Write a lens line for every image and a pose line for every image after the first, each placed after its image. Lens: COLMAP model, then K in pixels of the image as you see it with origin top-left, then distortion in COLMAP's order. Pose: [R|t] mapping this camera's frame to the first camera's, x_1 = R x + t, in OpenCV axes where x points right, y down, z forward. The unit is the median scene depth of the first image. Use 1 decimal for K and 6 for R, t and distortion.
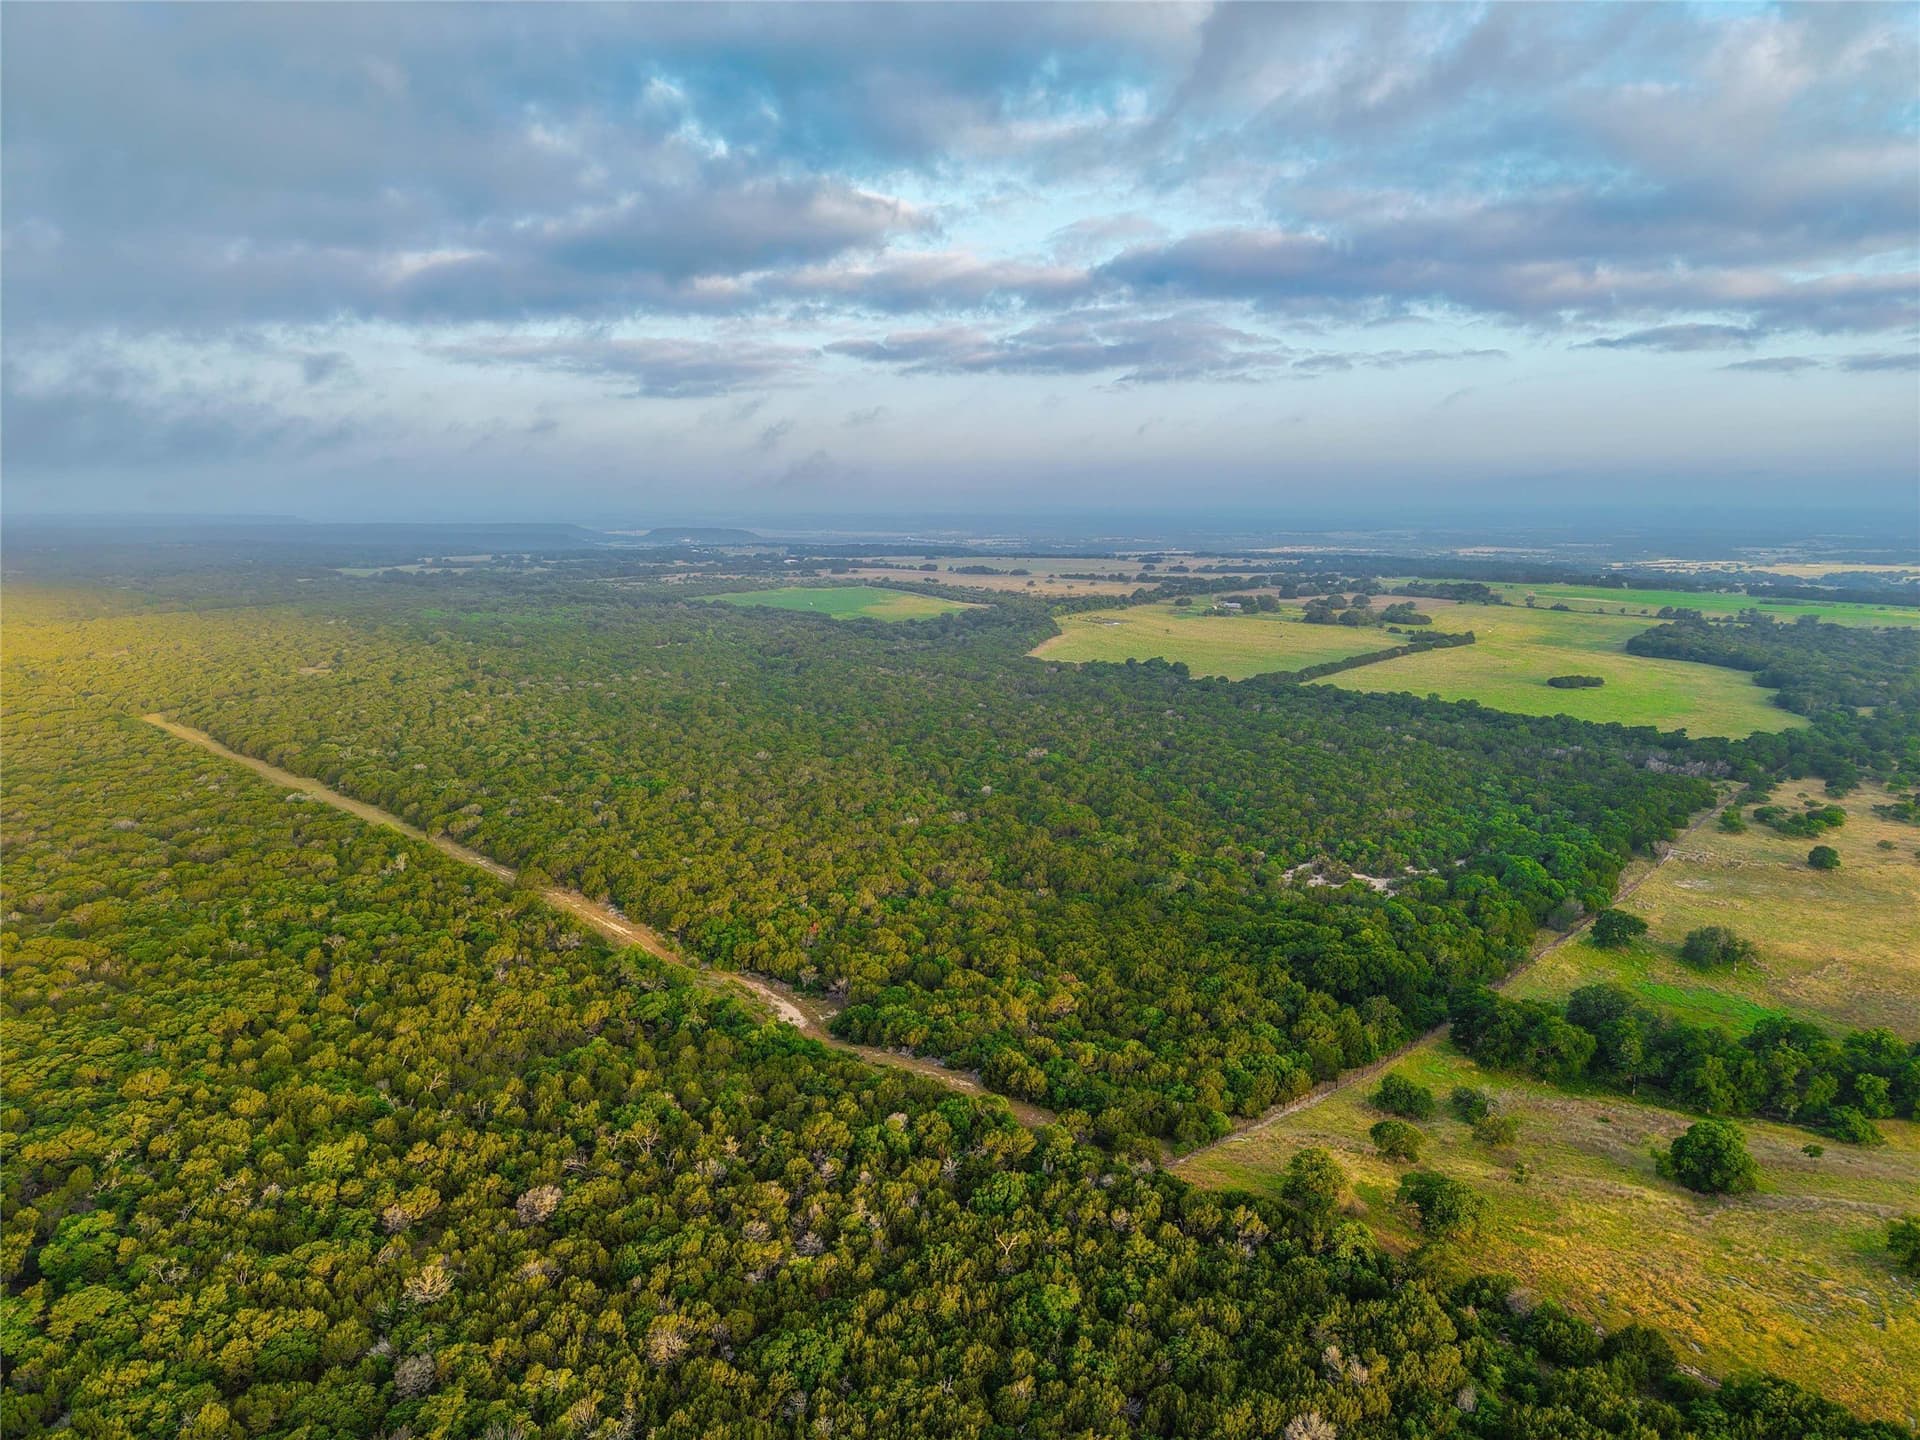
lens RADIAL K [[1357.9, 0, 960.0], [0, 1357.9, 720.0], [0, 0, 1]] dist [0.031668, -0.029704]
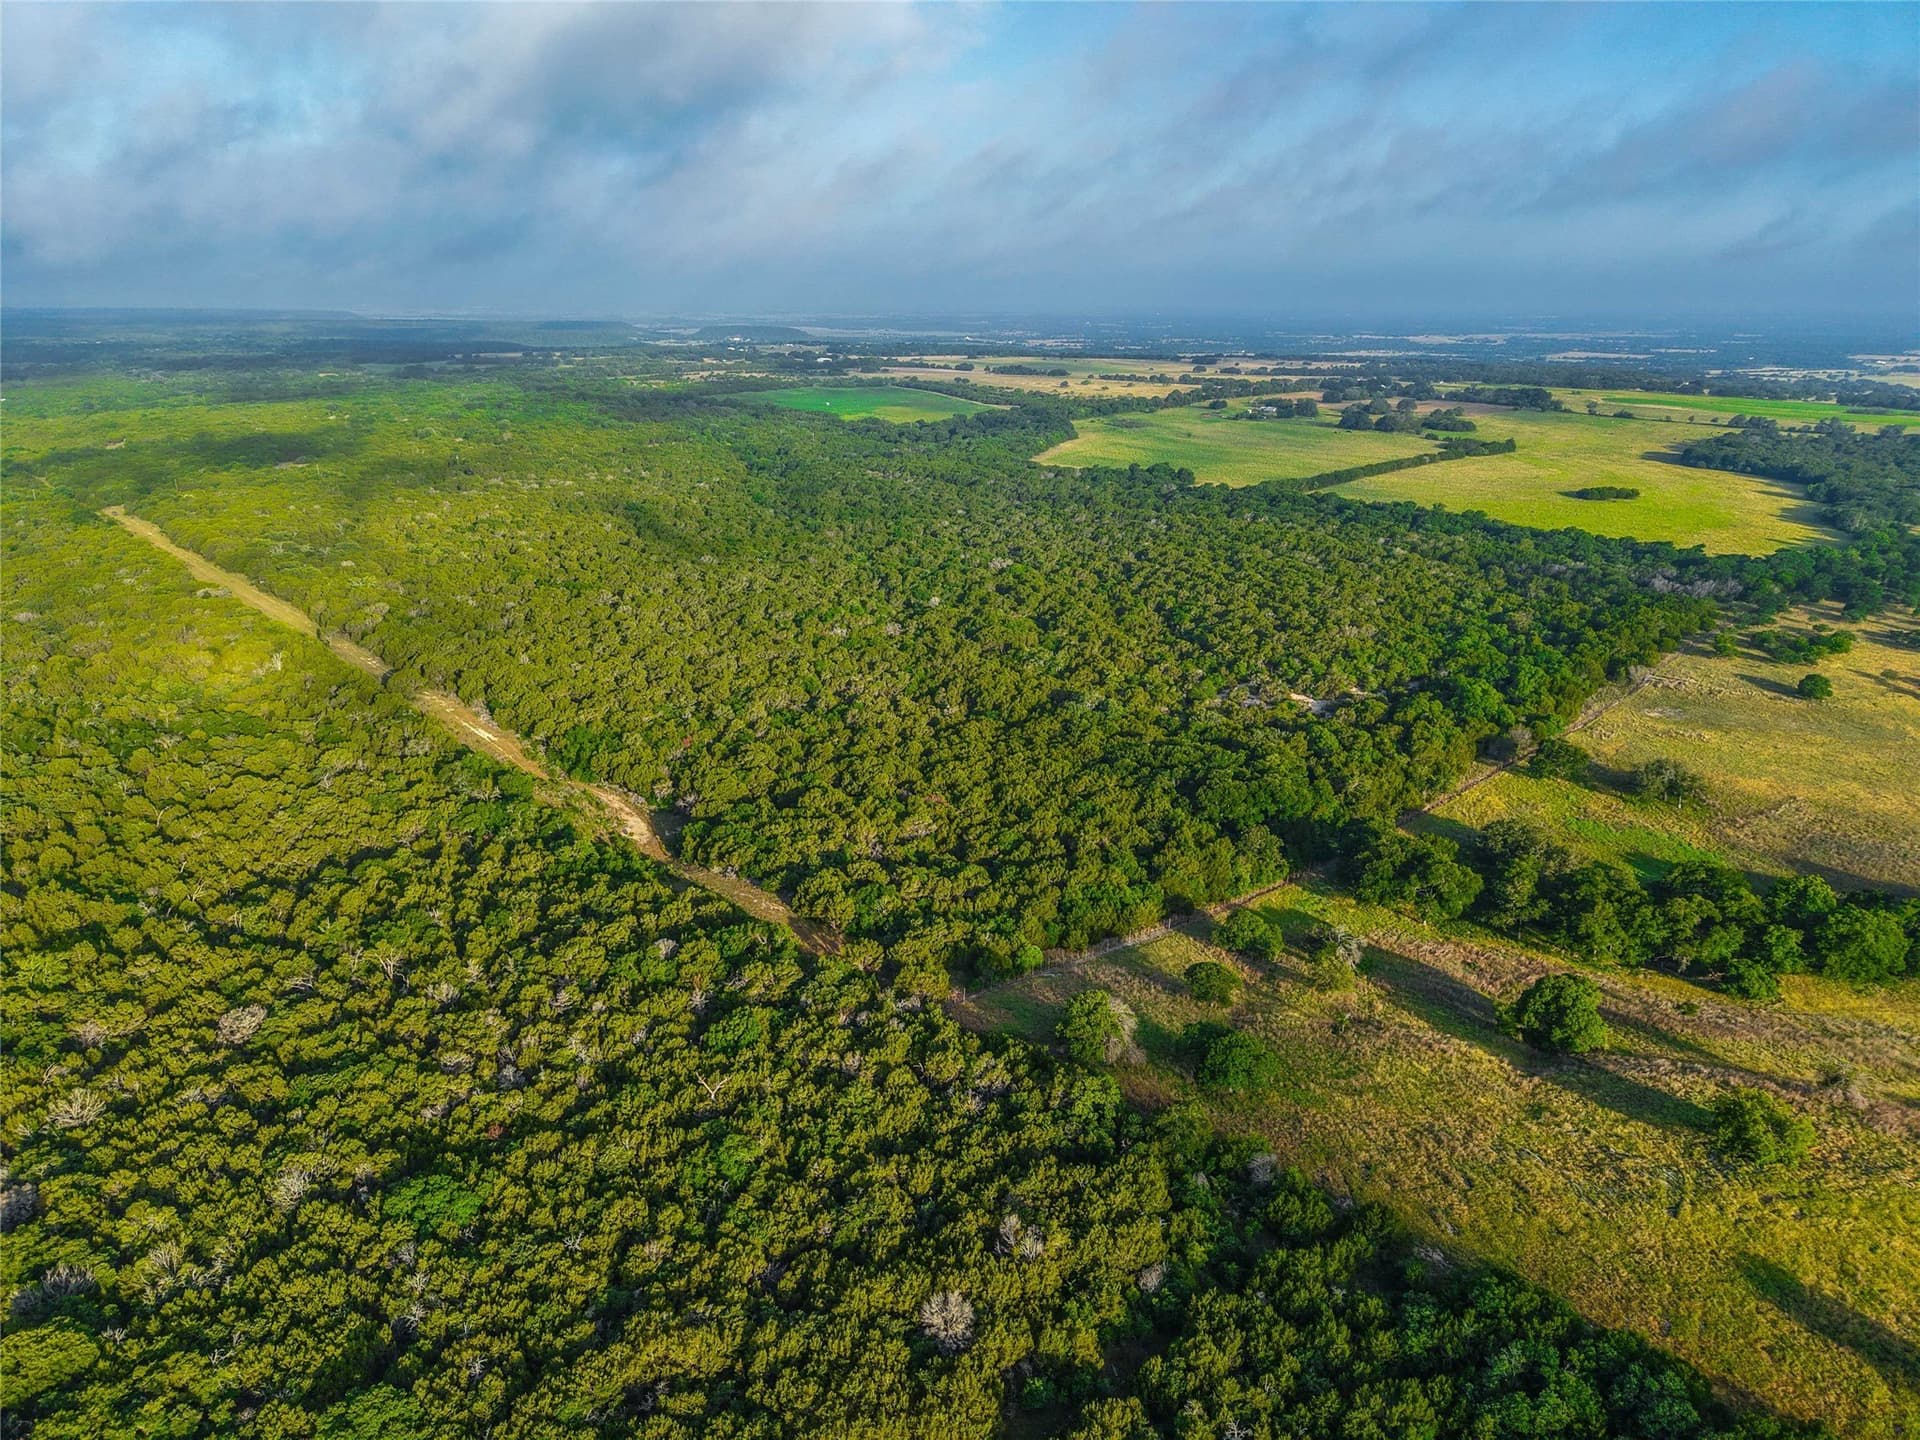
lens RADIAL K [[1357.9, 0, 960.0], [0, 1357.9, 720.0], [0, 0, 1]] dist [0.031668, -0.029704]
pose [[0.998326, 0.022529, -0.053278, 0.098348], [-0.014973, 0.990292, 0.138195, 0.004087], [0.055874, -0.137166, 0.988971, 0.054999]]
